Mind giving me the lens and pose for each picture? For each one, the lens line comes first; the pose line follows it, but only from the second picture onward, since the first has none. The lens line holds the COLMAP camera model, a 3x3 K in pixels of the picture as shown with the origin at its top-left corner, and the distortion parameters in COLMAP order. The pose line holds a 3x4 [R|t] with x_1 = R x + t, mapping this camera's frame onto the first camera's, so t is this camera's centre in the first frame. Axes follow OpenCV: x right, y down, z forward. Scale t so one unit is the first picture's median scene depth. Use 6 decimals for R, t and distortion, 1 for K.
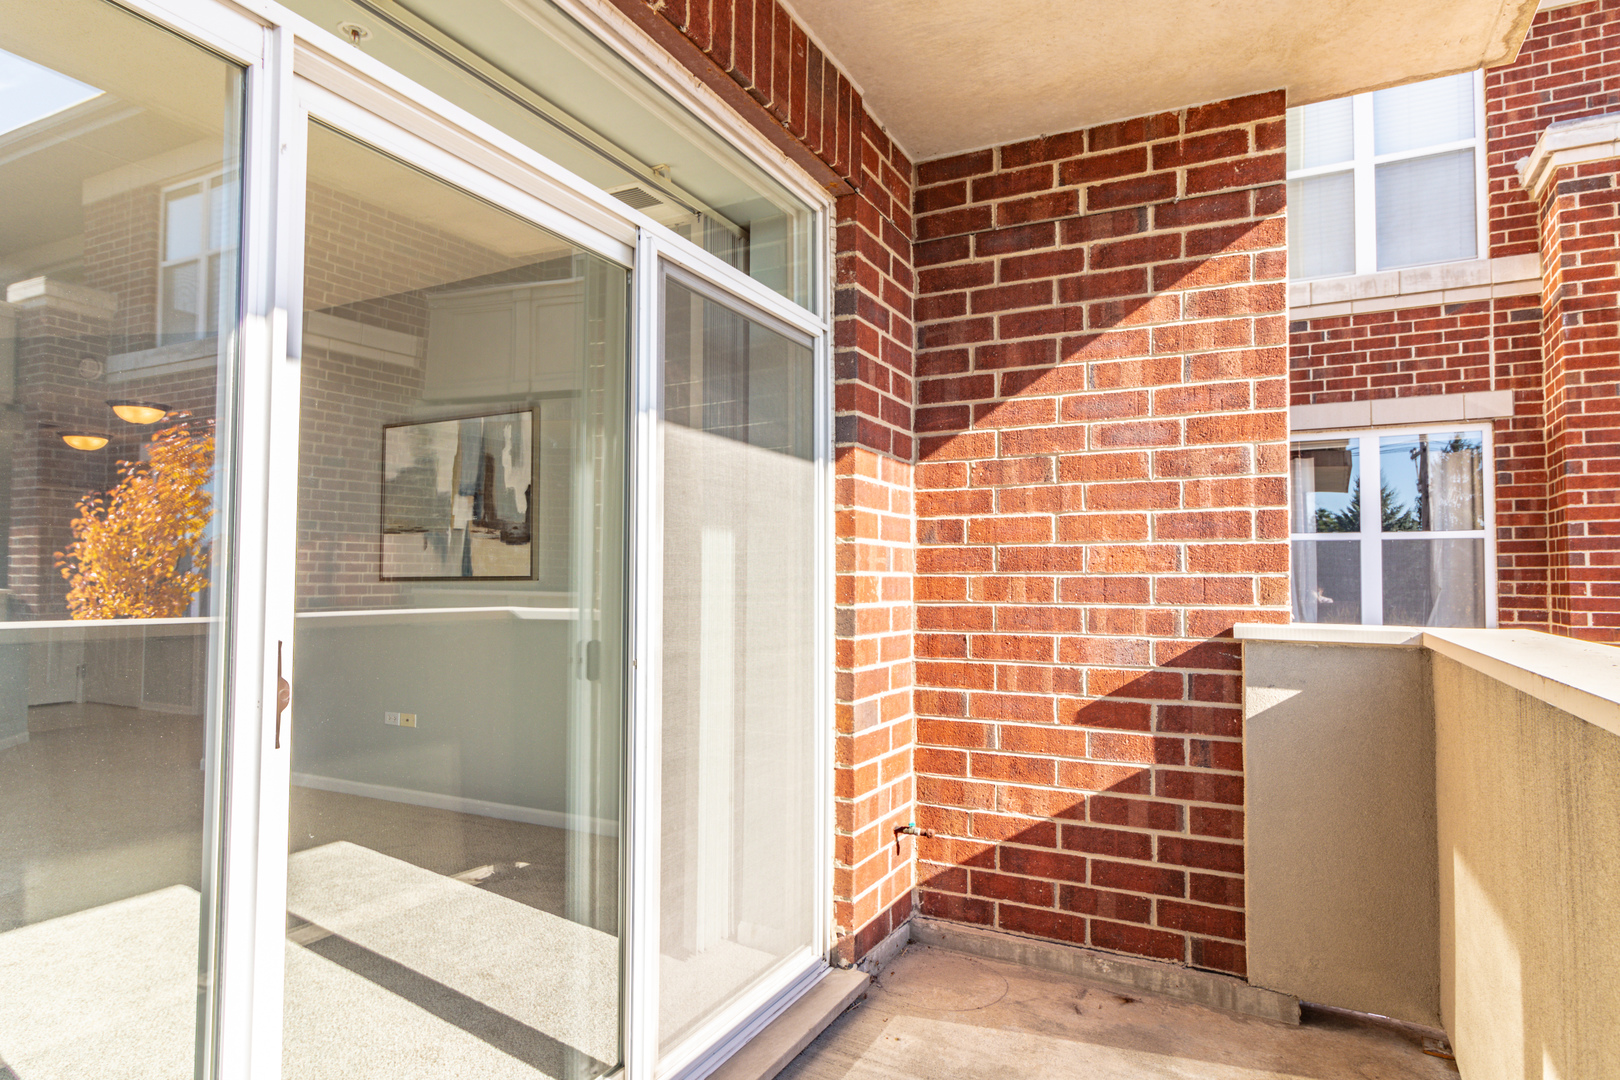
lens RADIAL K [[920.6, 0, 810.6], [0, 920.6, 546.2], [0, 0, 1]] dist [-0.003602, 0.002694]
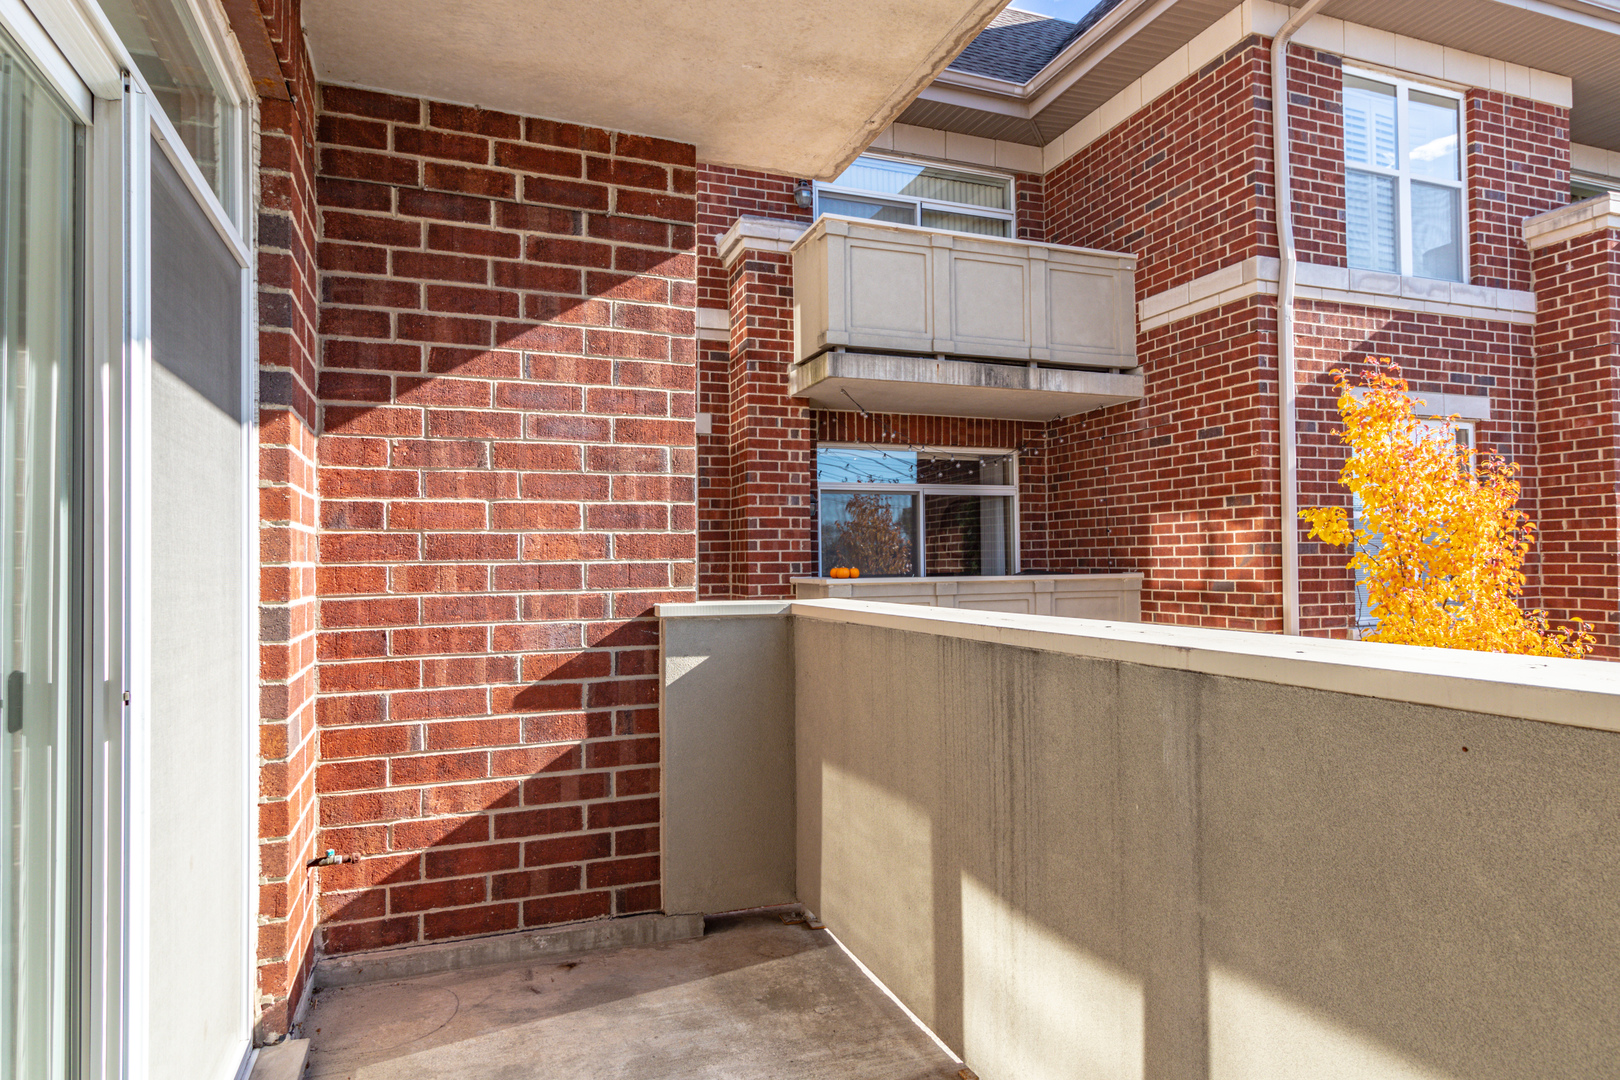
lens RADIAL K [[920.6, 0, 811.4], [0, 920.6, 547.5], [0, 0, 1]] dist [-0.003602, 0.002694]
pose [[0.664176, 0.000147, 0.747576, -0.236235], [-0.014115, 0.999824, 0.012344, -0.002146], [-0.747443, -0.018751, 0.664062, 0.092613]]
